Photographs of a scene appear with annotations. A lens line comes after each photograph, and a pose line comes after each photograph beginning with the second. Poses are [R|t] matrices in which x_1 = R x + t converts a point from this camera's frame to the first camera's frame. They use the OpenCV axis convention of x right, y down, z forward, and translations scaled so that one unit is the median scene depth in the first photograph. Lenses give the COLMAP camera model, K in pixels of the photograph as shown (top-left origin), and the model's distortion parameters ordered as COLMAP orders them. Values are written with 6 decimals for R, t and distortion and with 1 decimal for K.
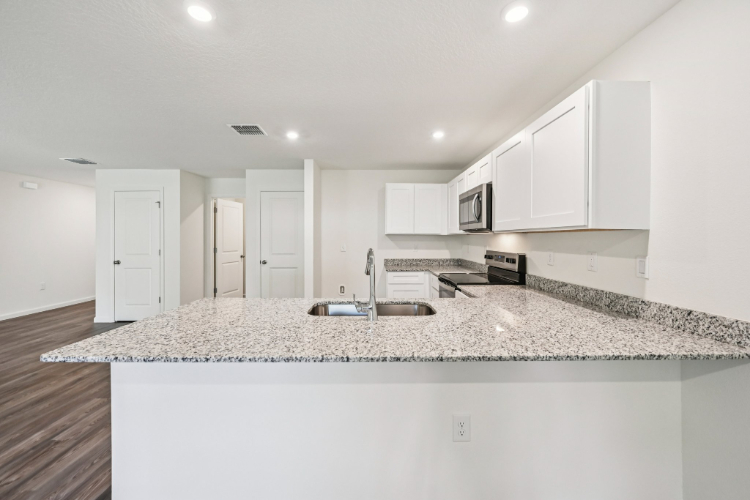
lens RADIAL K [[297.2, 0, 375.7], [0, 297.2, 236.9], [0, 0, 1]] dist [-0.001239, -0.000008]
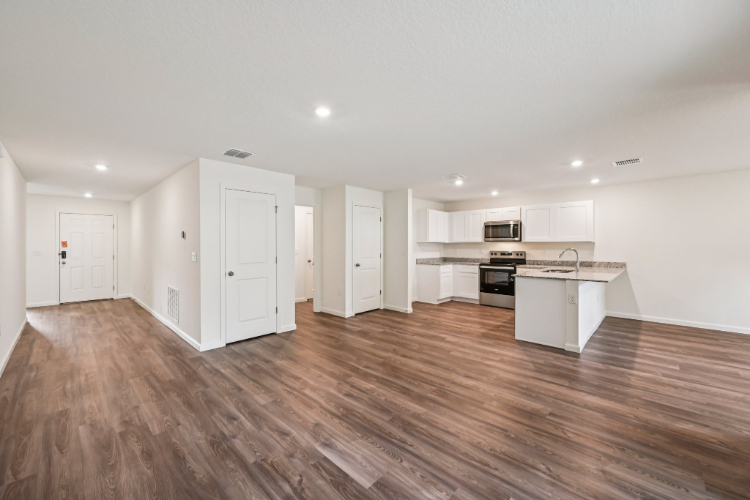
lens RADIAL K [[297.2, 0, 373.4], [0, 297.2, 246.7], [0, 0, 1]] dist [-0.001239, -0.000008]
pose [[0.700516, -0.005359, 0.713617, -1.248285], [-0.002785, 0.999944, 0.010243, -0.000800], [-0.713631, -0.009163, 0.700461, 0.129402]]
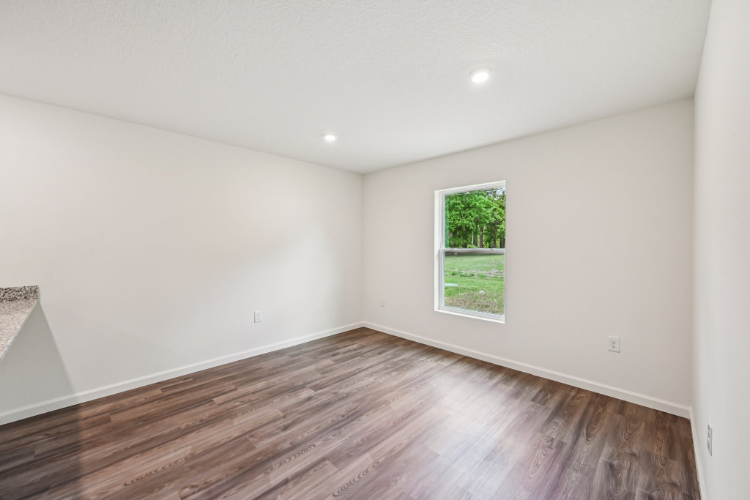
lens RADIAL K [[297.2, 0, 377.3], [0, 297.2, 243.5], [0, 0, 1]] dist [-0.001239, -0.000008]
pose [[-0.702945, 0.003538, 0.711236, -0.462001], [-0.002026, 0.999974, -0.006977, 0.002078], [-0.711242, -0.006346, -0.702919, 0.183637]]
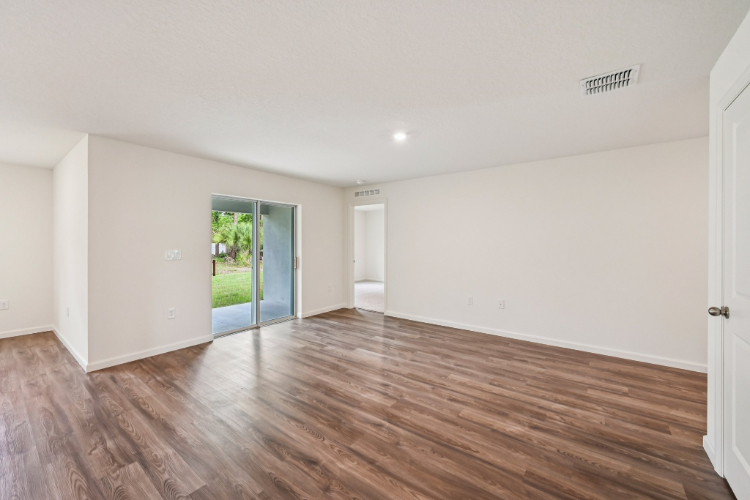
lens RADIAL K [[297.2, 0, 373.4], [0, 297.2, 244.3], [0, 0, 1]] dist [-0.001239, -0.000008]
pose [[-0.614262, 0.005095, -0.789085, -0.358443], [0.005958, 0.999981, 0.001819, 0.003945], [0.789079, -0.003584, -0.614281, 0.939969]]
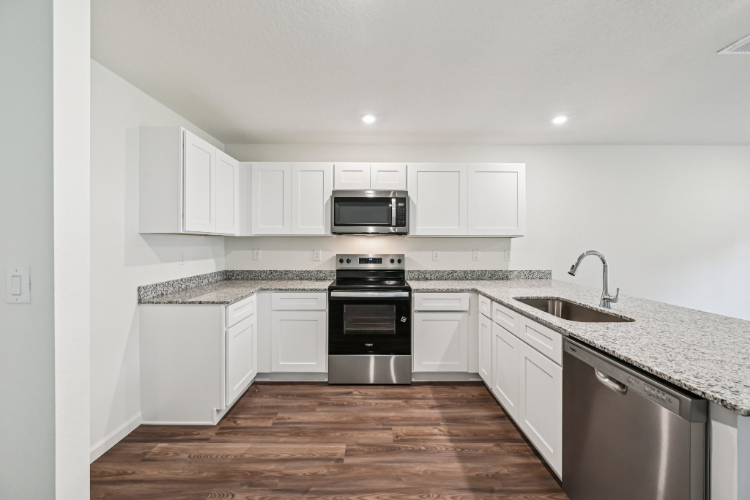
lens RADIAL K [[297.2, 0, 376.1], [0, 297.2, 245.0], [0, 0, 1]] dist [-0.001239, -0.000008]
pose [[0.002379, -0.014626, 0.999890, -0.442127], [-0.008939, 0.999853, 0.014647, 0.001199], [-0.999957, -0.008973, 0.002248, 0.684515]]
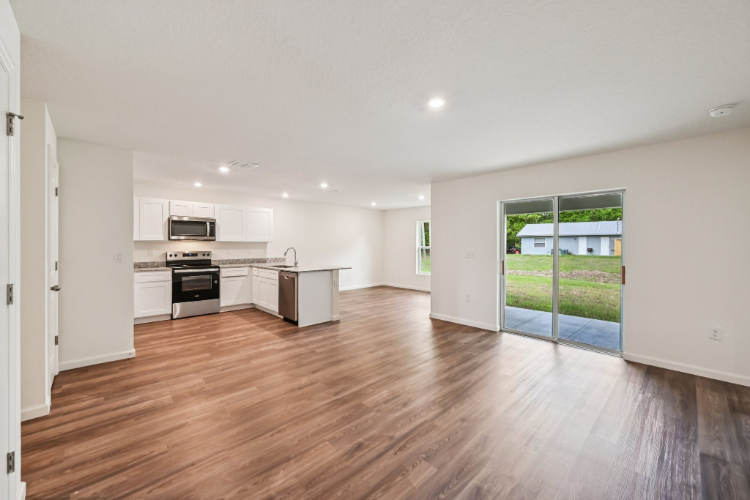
lens RADIAL K [[297.2, 0, 377.6], [0, 297.2, 246.0], [0, 0, 1]] dist [-0.001239, -0.000008]
pose [[-0.684220, -0.003783, 0.729266, -1.229537], [-0.007707, 0.999968, -0.002043, 0.007490], [-0.729235, -0.007019, -0.684227, 0.992550]]
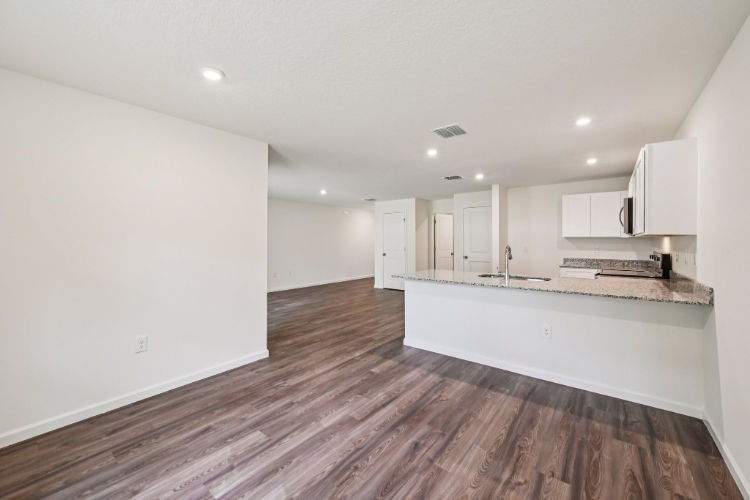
lens RADIAL K [[297.2, 0, 377.3], [0, 297.2, 239.2], [0, 0, 1]] dist [-0.001239, -0.000008]
pose [[0.779016, -0.003839, -0.626992, 0.205393], [0.003153, 0.999993, -0.002205, -0.001223], [0.626996, -0.000259, 0.779022, -0.415982]]
